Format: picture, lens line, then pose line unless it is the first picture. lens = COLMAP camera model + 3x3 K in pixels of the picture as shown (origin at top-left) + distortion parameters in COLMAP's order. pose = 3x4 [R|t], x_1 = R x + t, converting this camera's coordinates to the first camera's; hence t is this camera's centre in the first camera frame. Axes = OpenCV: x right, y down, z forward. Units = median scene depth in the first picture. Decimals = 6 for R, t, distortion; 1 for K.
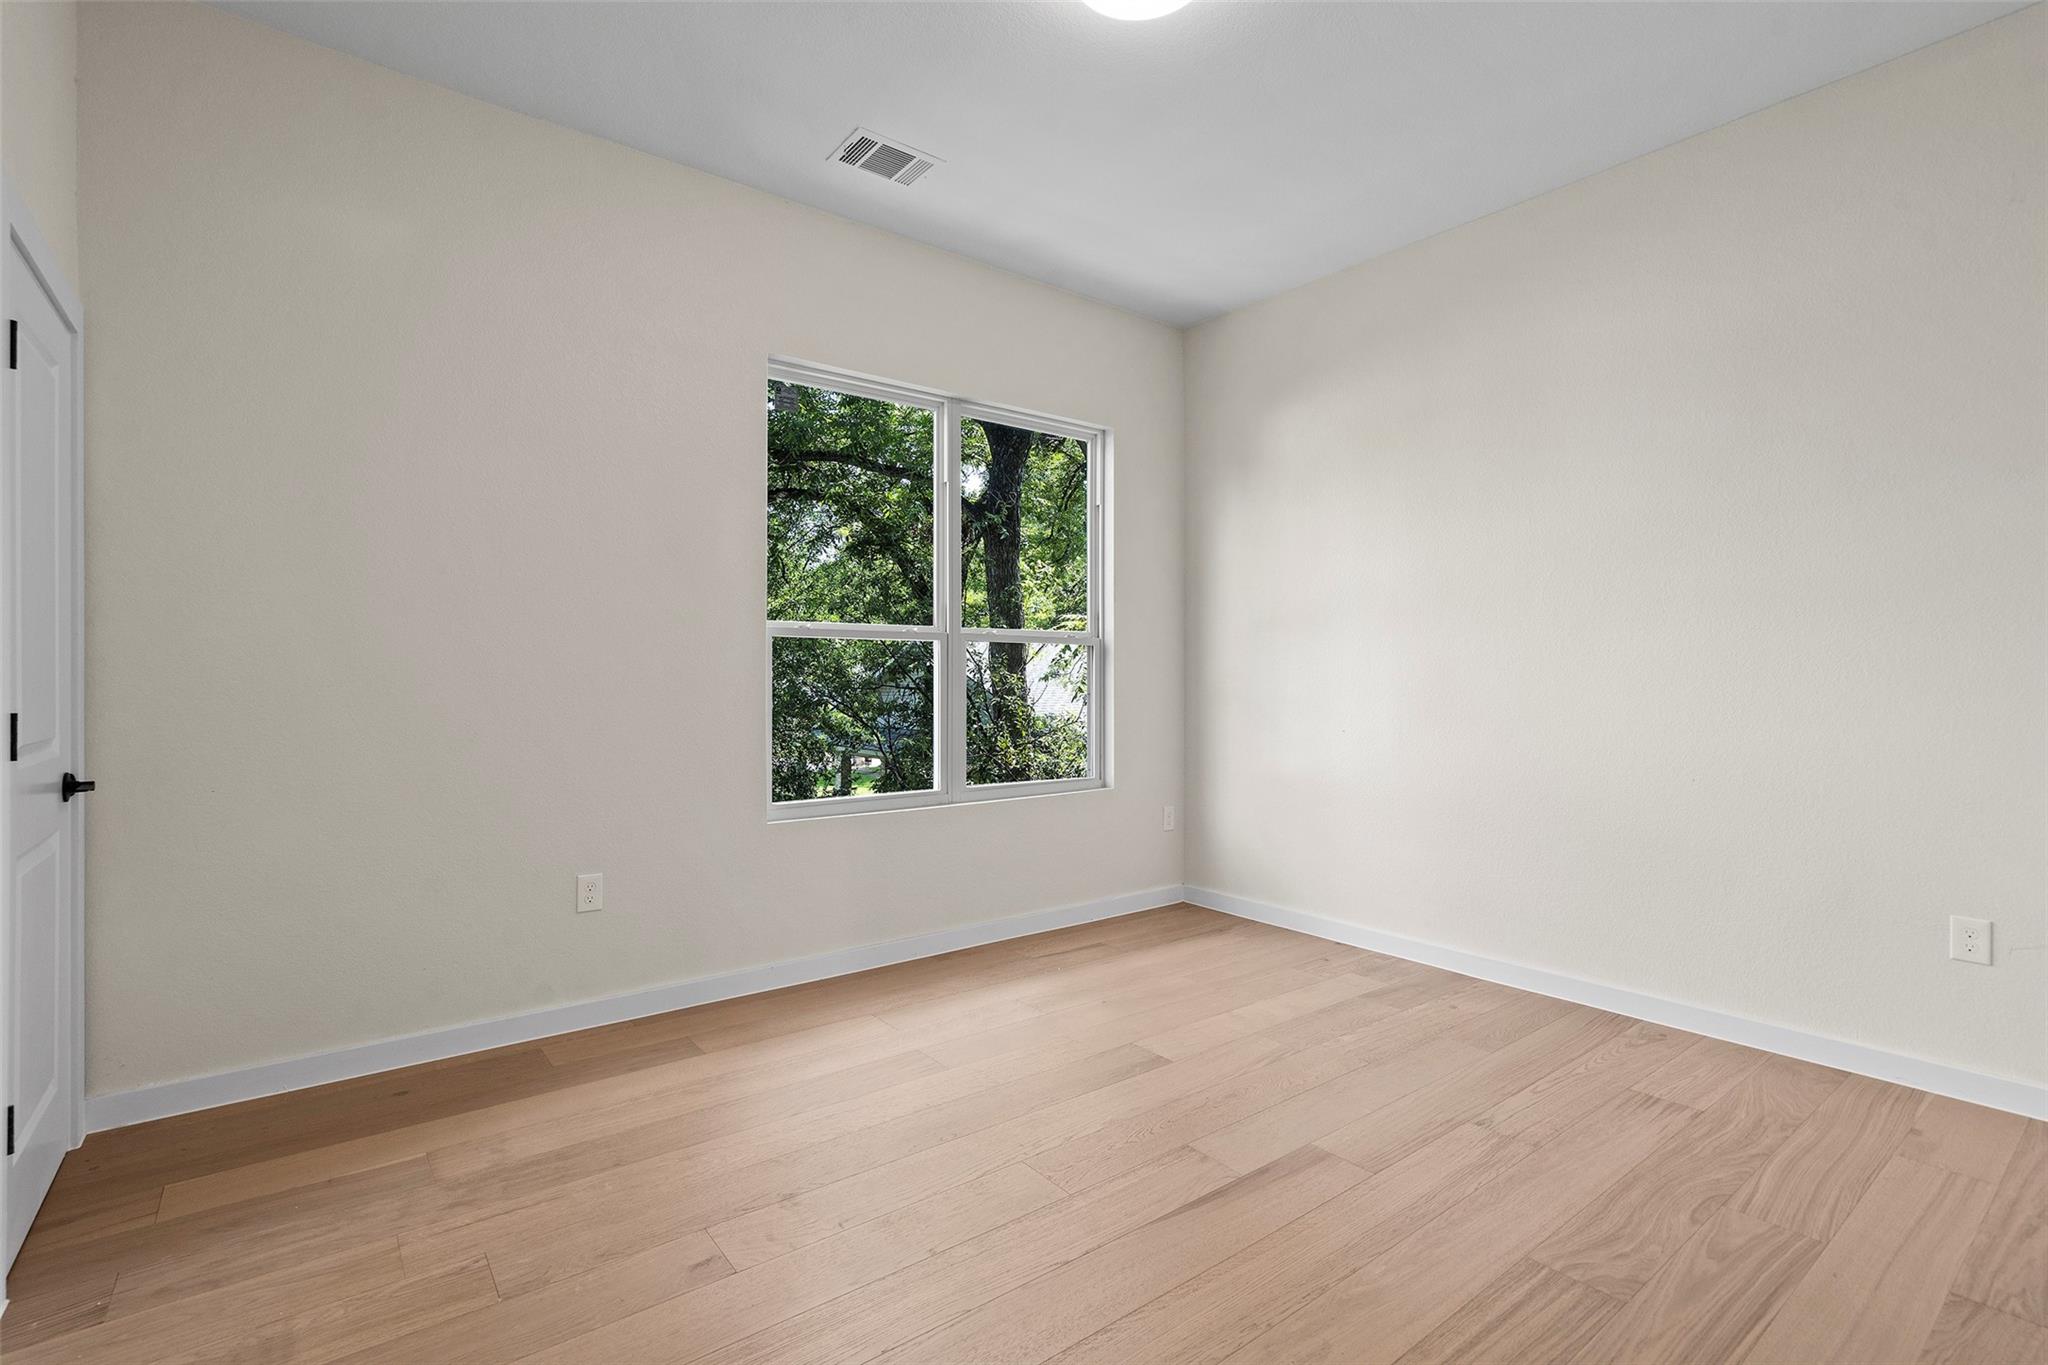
lens RADIAL K [[937.3, 0, 1020.7], [0, 937.3, 682.1], [0, 0, 1]] dist [-0.009779, 0.004370]
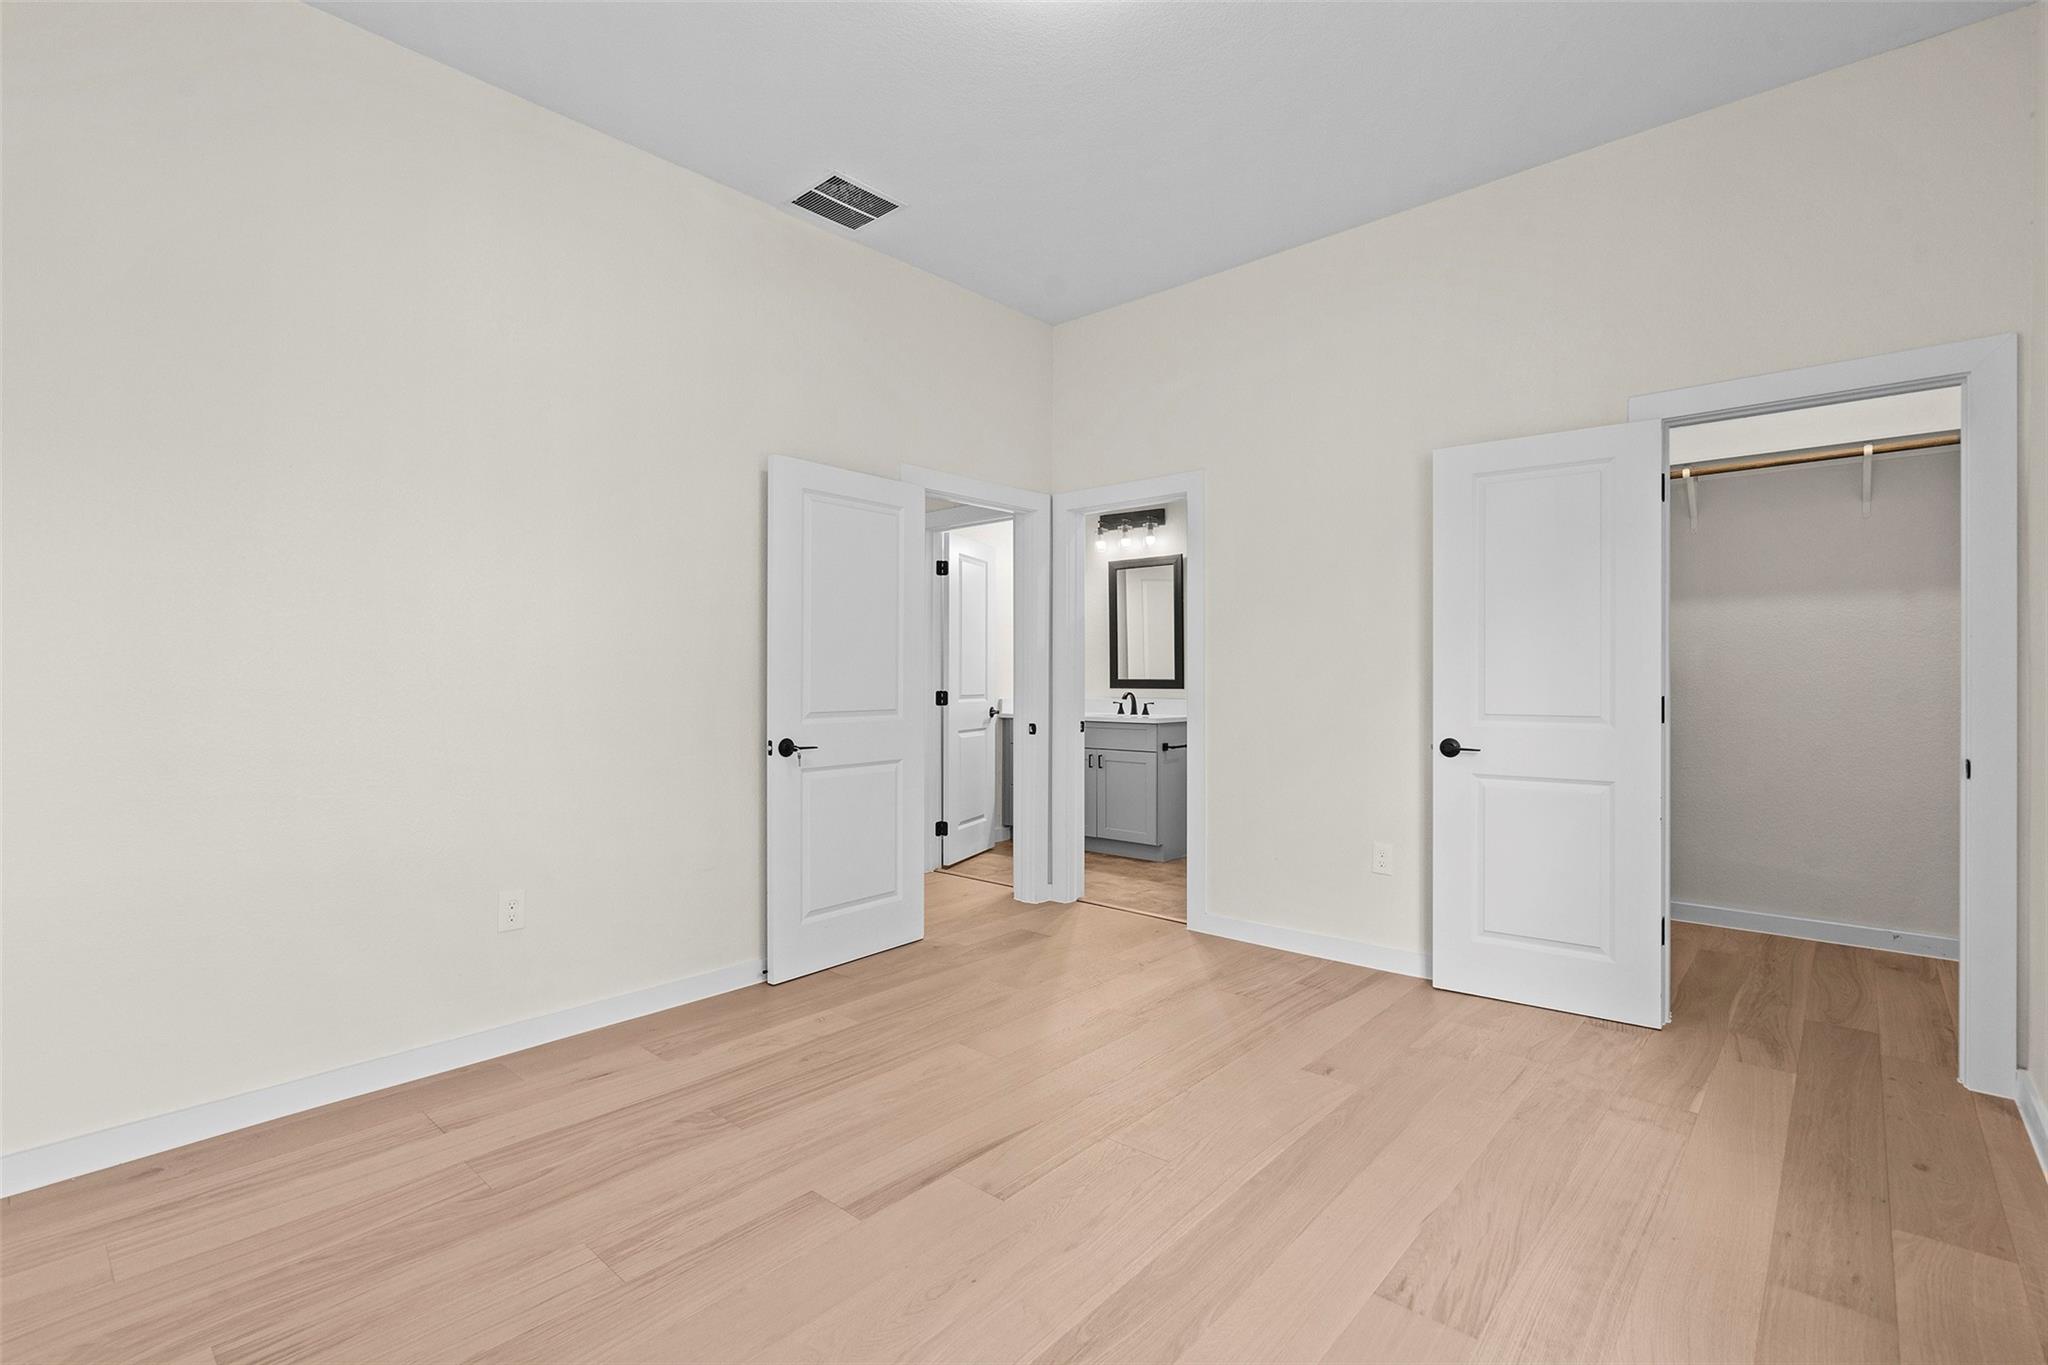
lens RADIAL K [[937.3, 0, 1025.9], [0, 937.3, 679.7], [0, 0, 1]] dist [-0.009779, 0.004370]
pose [[-0.983172, 0.002302, -0.182668, 0.341040], [0.001733, 0.999993, 0.003275, -0.003948], [0.182674, 0.002904, -0.983169, 2.011573]]
